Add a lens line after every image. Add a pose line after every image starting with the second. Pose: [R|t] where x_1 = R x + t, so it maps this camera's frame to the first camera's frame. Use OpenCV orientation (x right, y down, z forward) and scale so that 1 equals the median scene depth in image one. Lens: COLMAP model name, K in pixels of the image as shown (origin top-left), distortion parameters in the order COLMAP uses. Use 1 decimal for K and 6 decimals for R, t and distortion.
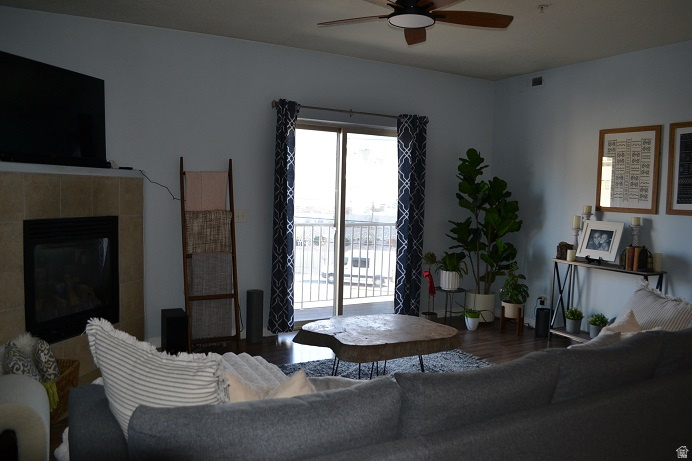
lens RADIAL K [[552.4, 0, 346.0], [0, 552.4, 230.5], [0, 0, 1]] dist [-0.077623, -0.003311]
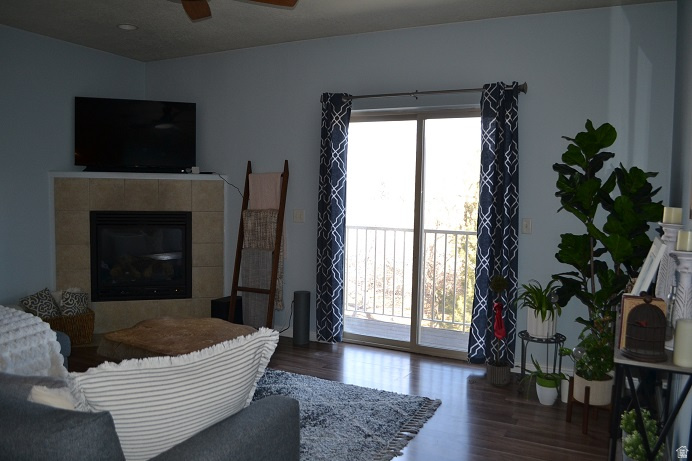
lens RADIAL K [[552.4, 0, 346.0], [0, 552.4, 230.5], [0, 0, 1]] dist [-0.077623, -0.003311]
pose [[0.564978, 0.038380, -0.824213, 0.676177], [-0.060115, 0.998178, 0.005273, -0.010186], [0.822913, 0.046569, 0.566256, 0.492518]]
